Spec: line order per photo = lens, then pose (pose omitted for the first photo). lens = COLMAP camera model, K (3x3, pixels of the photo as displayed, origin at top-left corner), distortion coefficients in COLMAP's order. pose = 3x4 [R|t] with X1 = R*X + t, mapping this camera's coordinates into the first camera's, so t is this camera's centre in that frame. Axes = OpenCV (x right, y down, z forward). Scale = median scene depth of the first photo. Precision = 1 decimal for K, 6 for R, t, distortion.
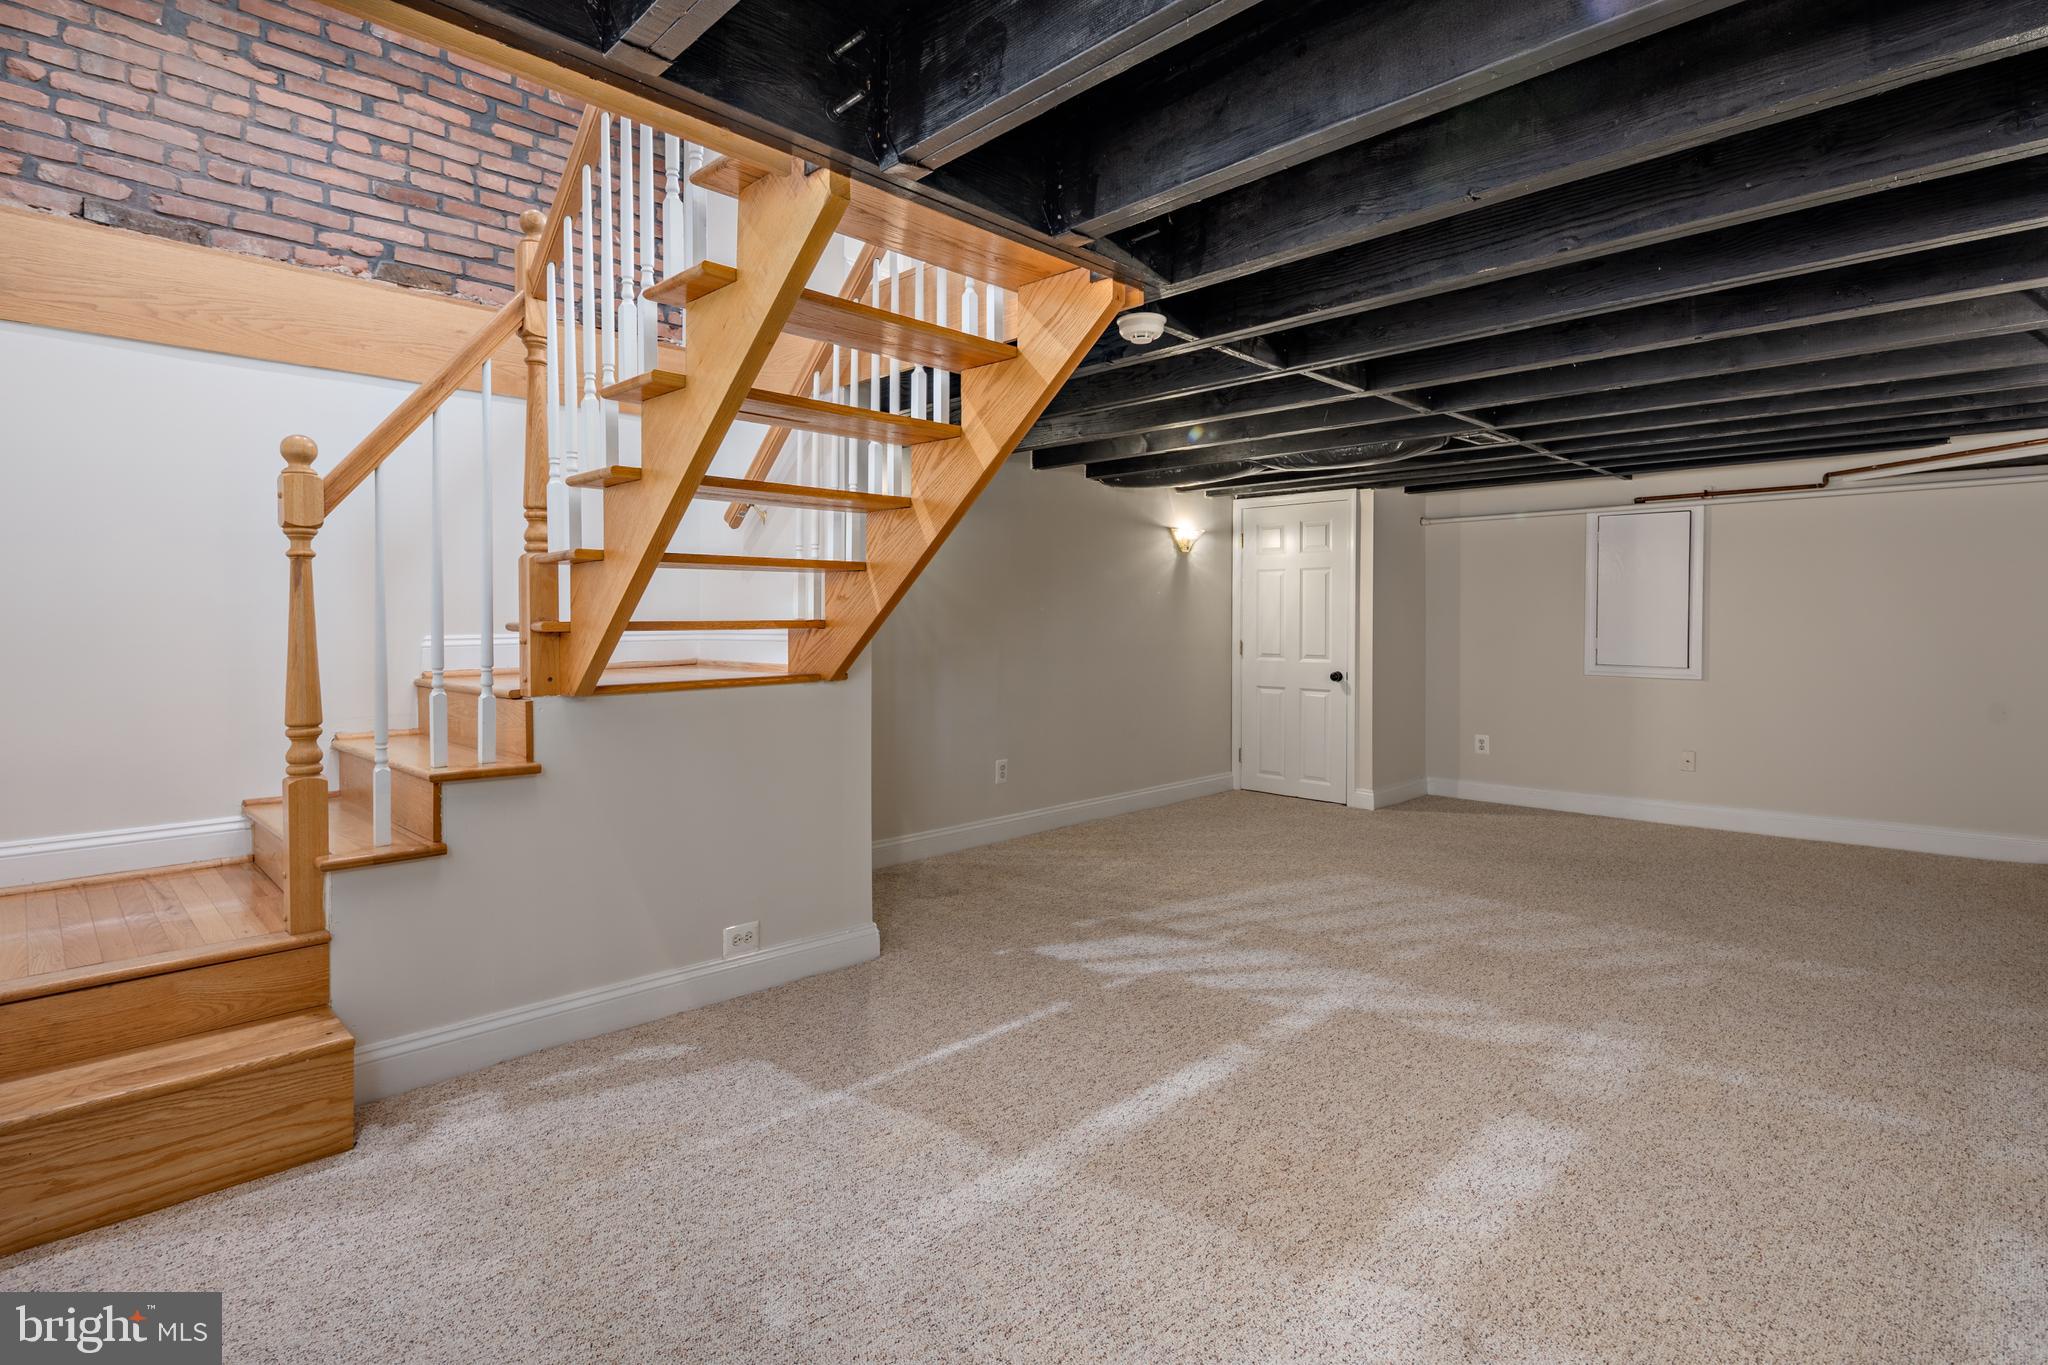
lens RADIAL K [[1006.7, 0, 1023.9], [0, 1006.7, 637.8], [0, 0, 1]] dist [-0.000333, -0.000482]
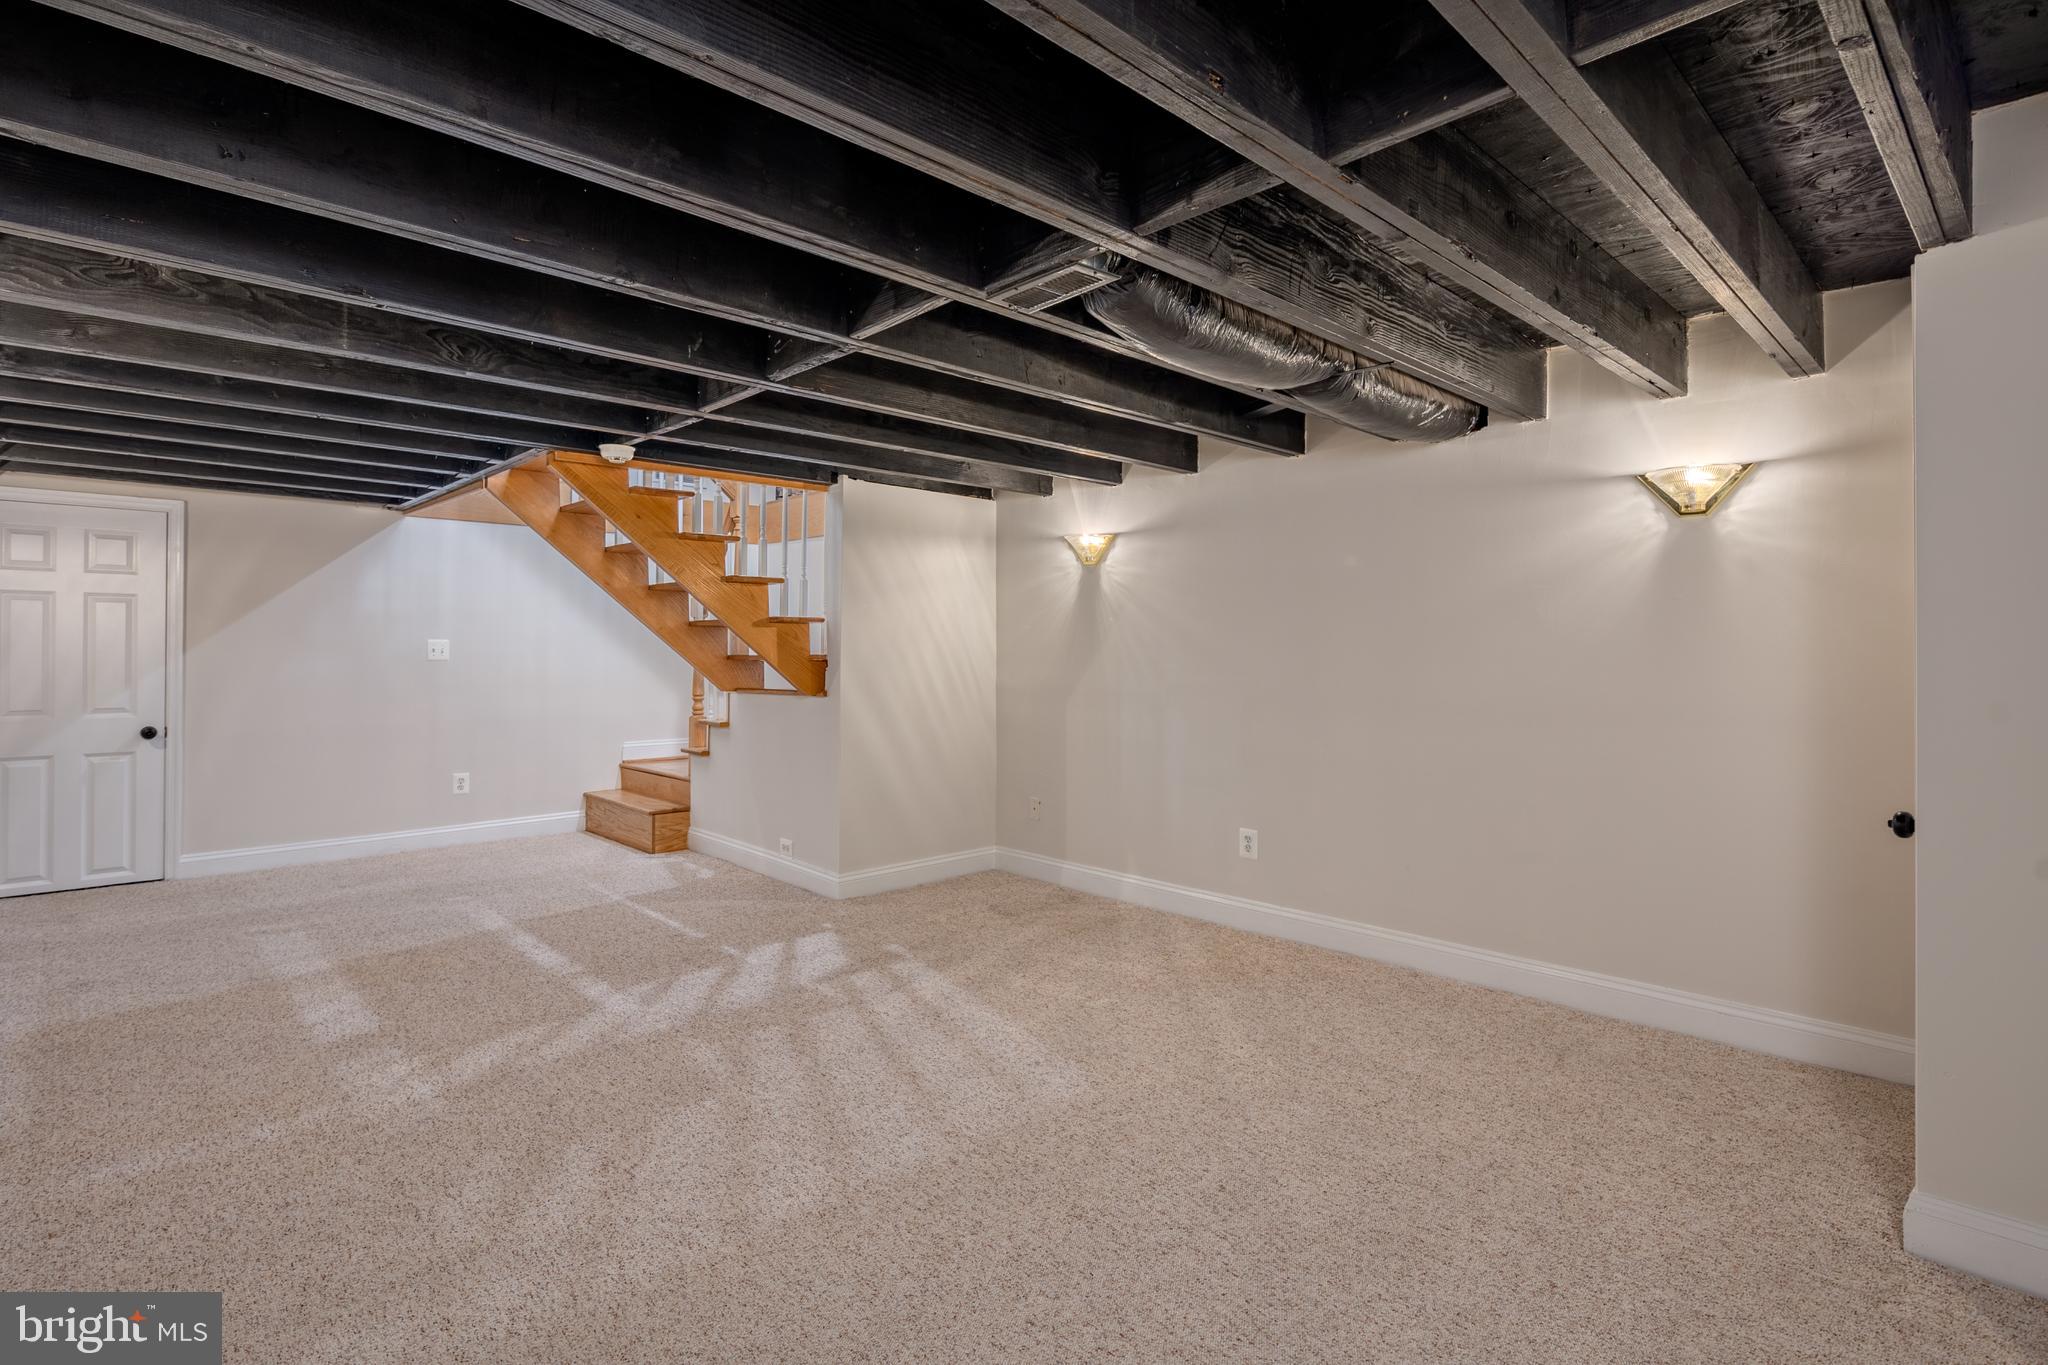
lens RADIAL K [[1006.7, 0, 1023.9], [0, 1006.7, 637.8], [0, 0, 1]] dist [-0.000333, -0.000482]
pose [[-0.036570, -0.014090, -0.999232, 1.326036], [-0.019124, 0.999727, -0.013397, -0.032174], [0.999148, 0.018619, -0.036830, 1.400678]]
